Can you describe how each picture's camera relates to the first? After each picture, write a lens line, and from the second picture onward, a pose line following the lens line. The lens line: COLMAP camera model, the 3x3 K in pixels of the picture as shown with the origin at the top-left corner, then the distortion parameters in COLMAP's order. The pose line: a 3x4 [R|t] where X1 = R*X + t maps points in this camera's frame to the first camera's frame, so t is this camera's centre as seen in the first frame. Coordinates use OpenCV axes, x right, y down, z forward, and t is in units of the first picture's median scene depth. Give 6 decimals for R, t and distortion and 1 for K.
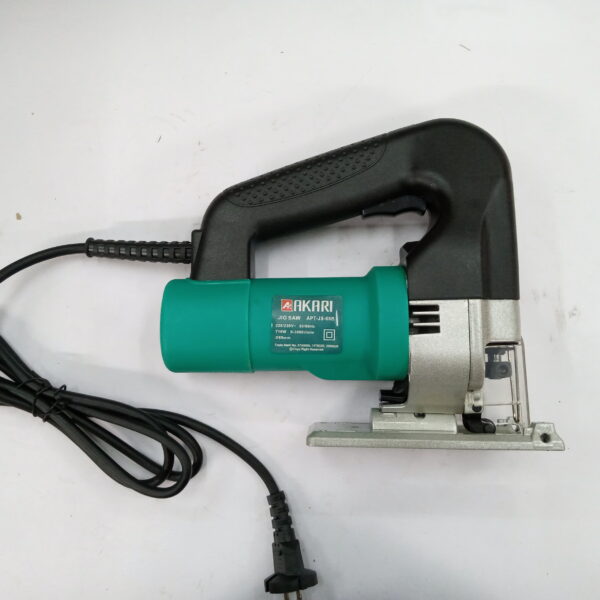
lens RADIAL K [[2026.0, 0, 299.2], [0, 2026.0, 300.2], [0, 0, 1]] dist [0.192325, 0.000000]
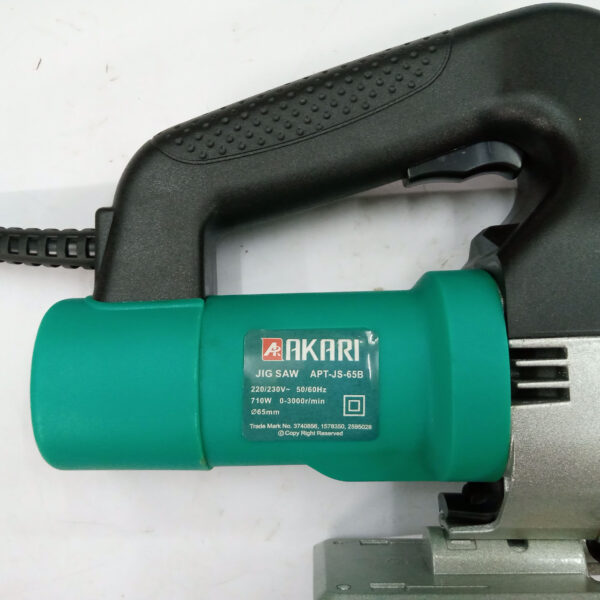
lens RADIAL K [[2026.0, 0, 300.6], [0, 2026.0, 299.8], [0, 0, 1]] dist [0.192325, 0.000000]
pose [[0.999921, -0.011296, 0.005529, -0.001435], [0.011260, 0.999915, 0.006635, -0.013137], [-0.005604, -0.006572, 0.999963, 0.457620]]
